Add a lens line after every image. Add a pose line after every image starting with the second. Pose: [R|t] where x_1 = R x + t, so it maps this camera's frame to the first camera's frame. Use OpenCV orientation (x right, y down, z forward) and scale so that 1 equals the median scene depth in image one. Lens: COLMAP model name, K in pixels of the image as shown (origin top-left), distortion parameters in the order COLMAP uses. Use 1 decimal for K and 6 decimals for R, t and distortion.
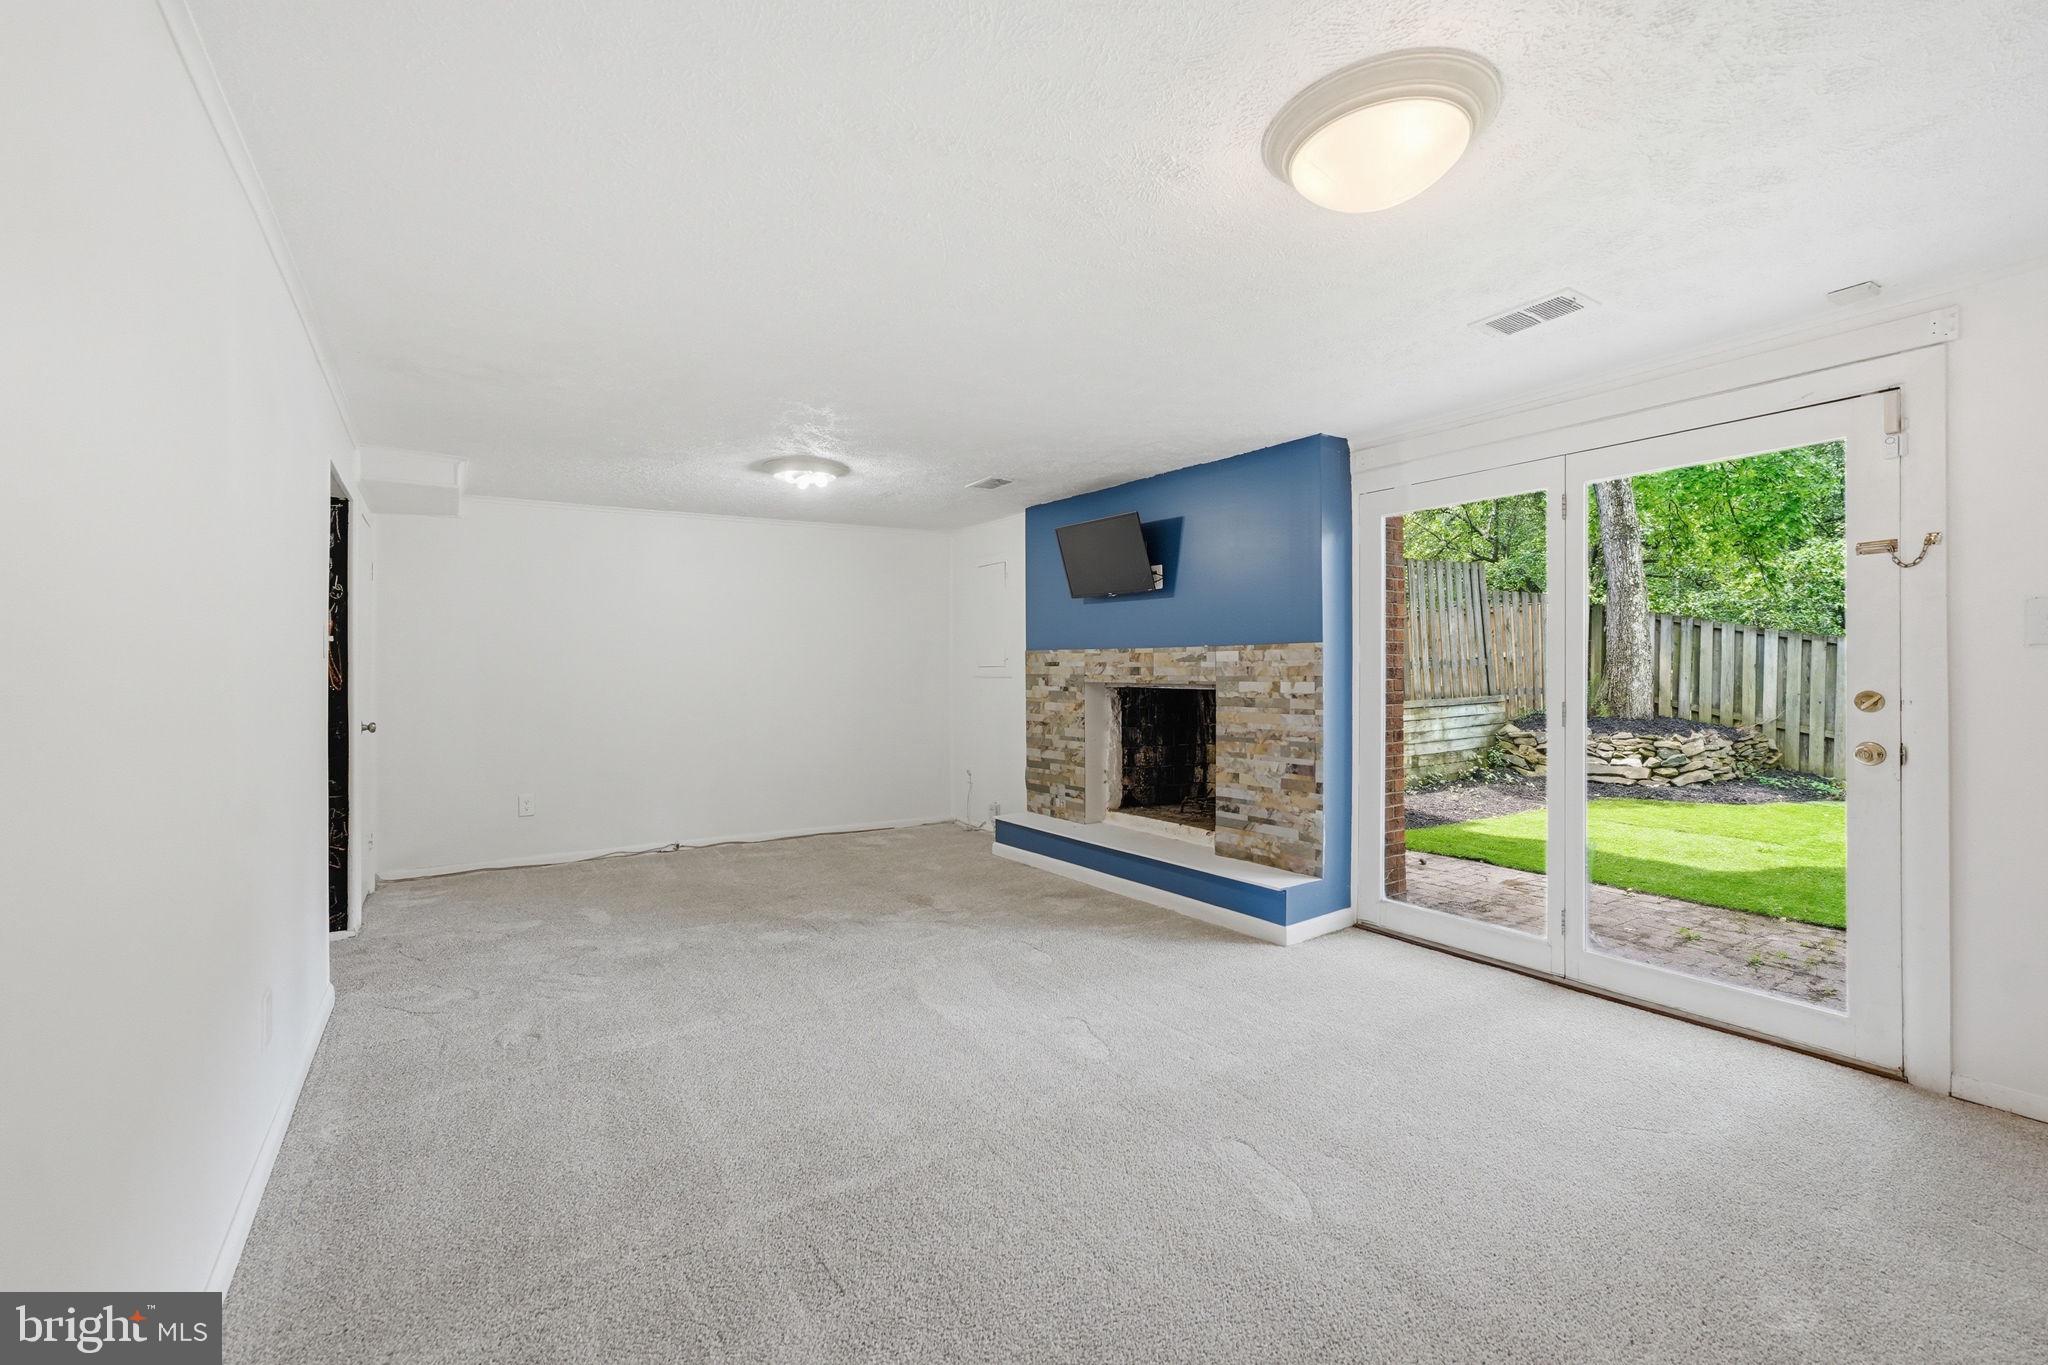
lens RADIAL K [[837.9, 0, 1009.2], [0, 837.9, 666.1], [0, 0, 1]] dist [-0.000765, 0.001959]
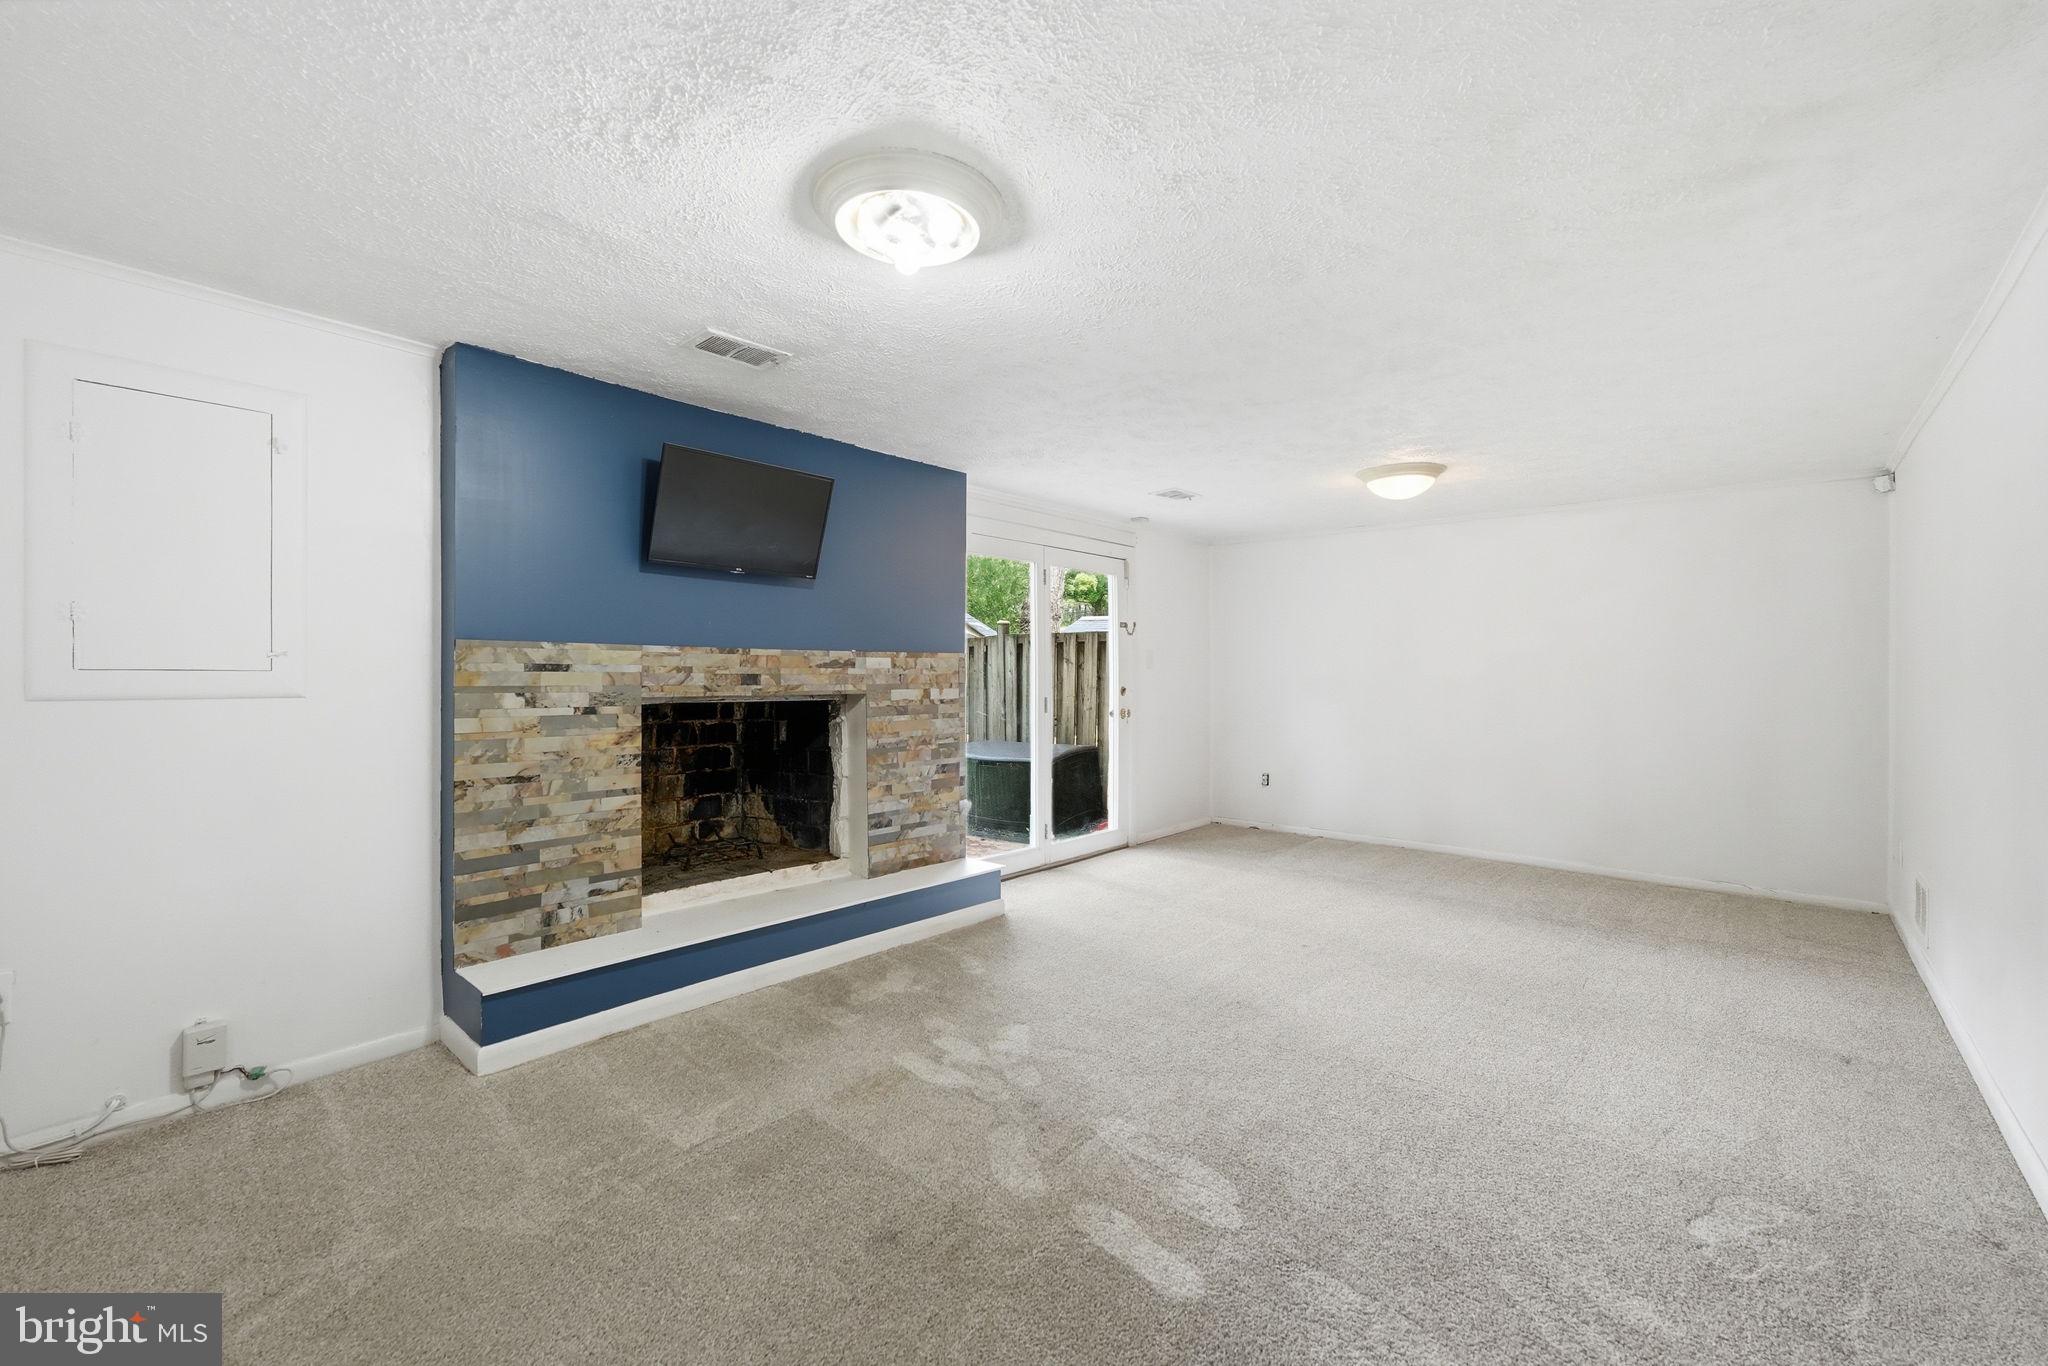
lens RADIAL K [[837.9, 0, 1015.3], [0, 837.9, 682.4], [0, 0, 1]] dist [-0.000765, 0.001959]
pose [[-0.182565, 0.002162, 0.983191, -0.671044], [0.002409, 0.999996, -0.001752, 0.011689], [-0.983191, 0.002048, -0.182570, 0.990577]]
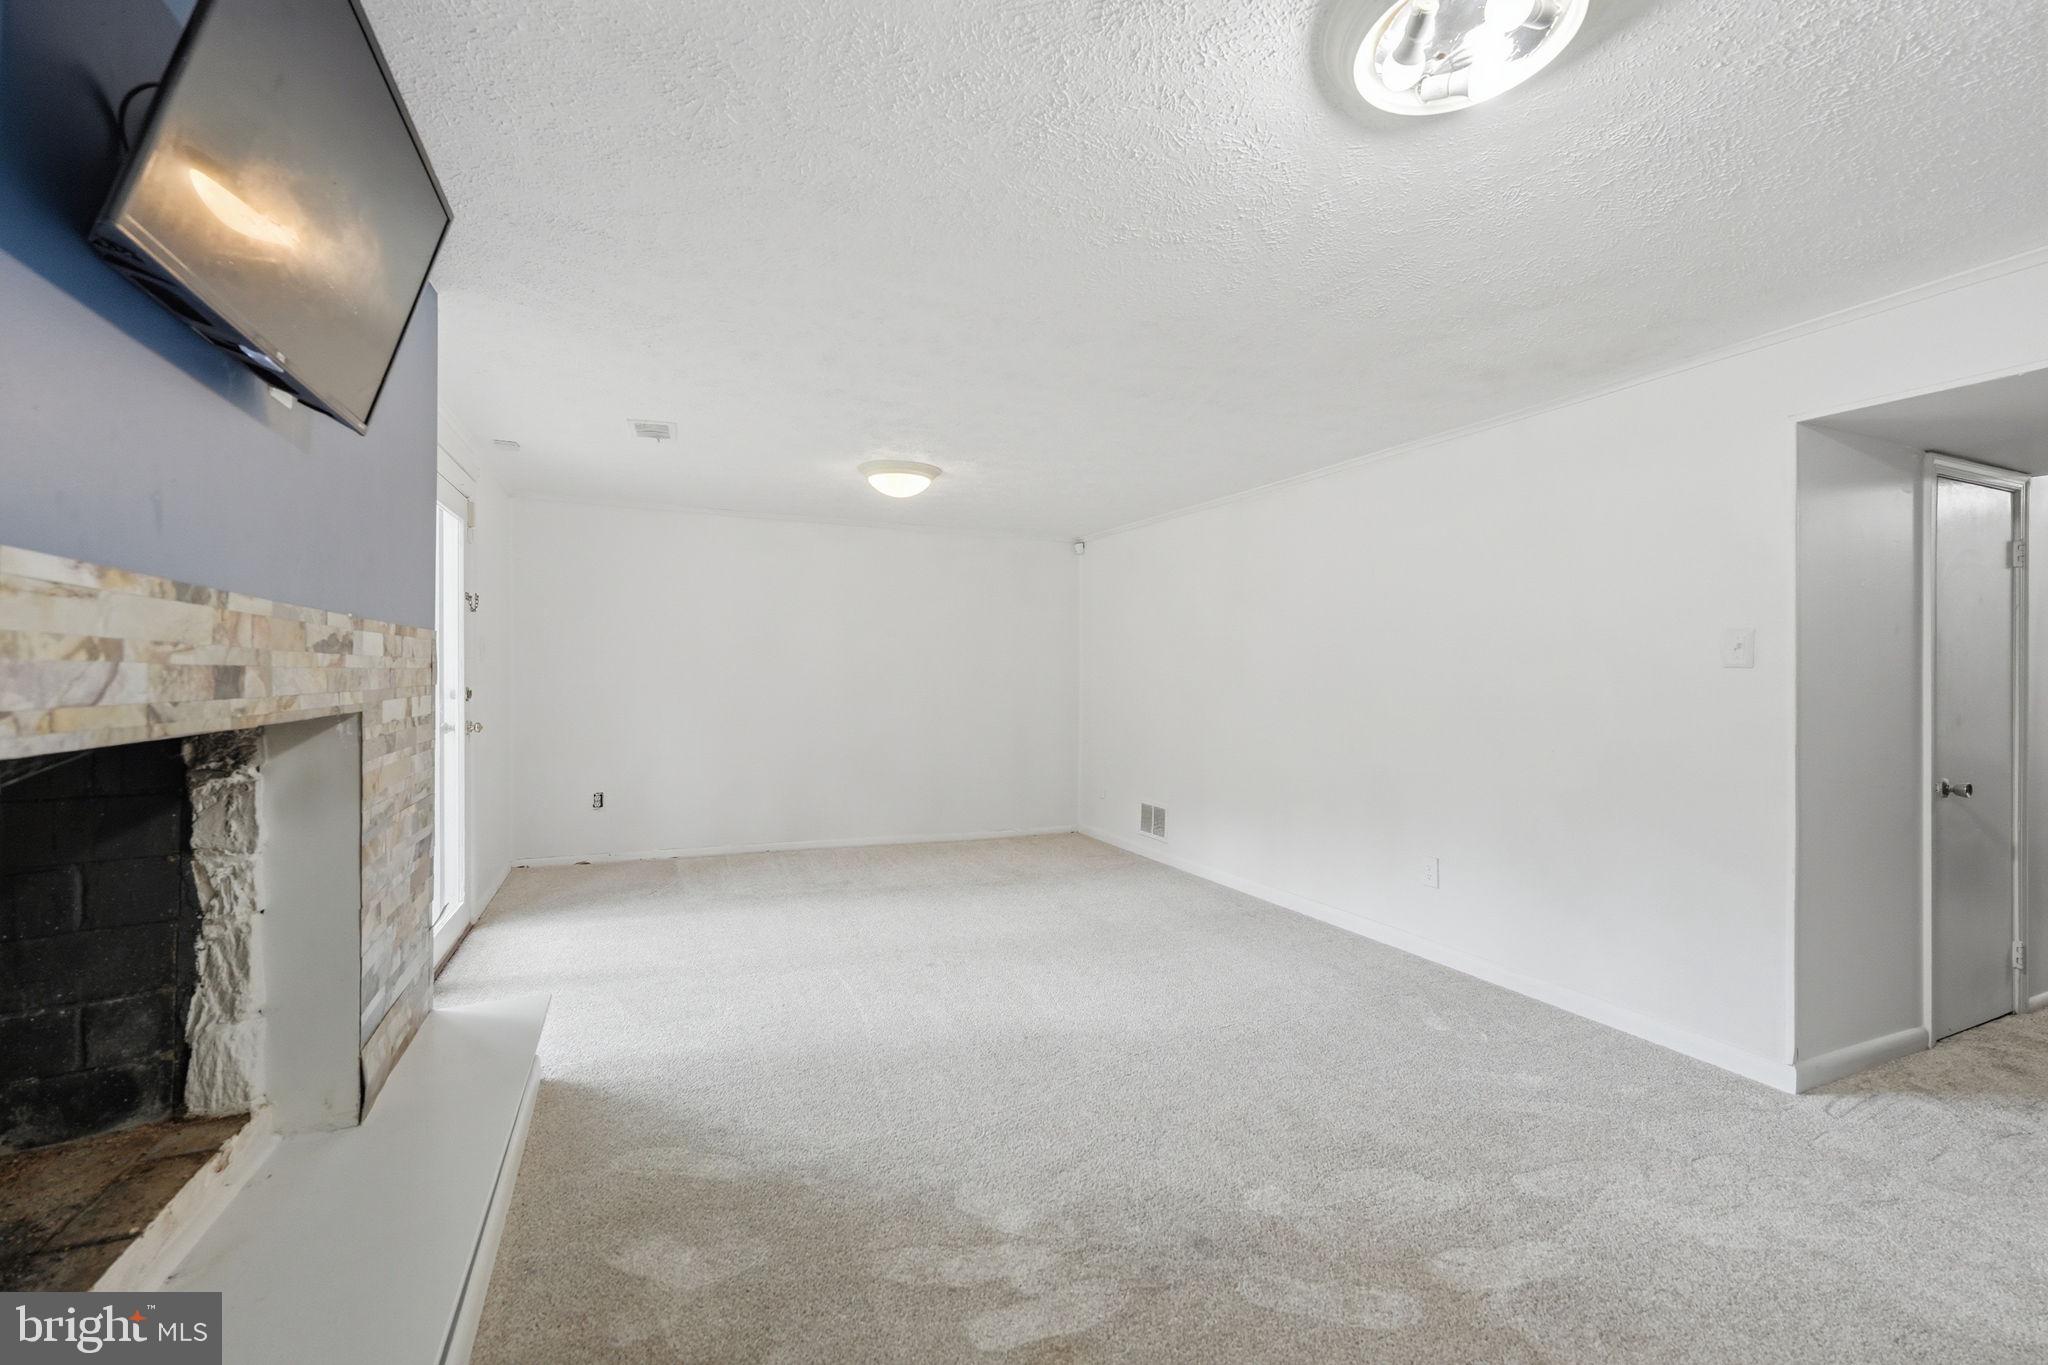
lens RADIAL K [[837.9, 0, 1003.3], [0, 837.9, 666.7], [0, 0, 1]] dist [-0.000765, 0.001959]
pose [[-0.970085, 0.009205, 0.242591, -0.150962], [0.007464, 0.999939, -0.008092, 0.005978], [-0.242650, -0.006040, -0.970095, 1.300459]]
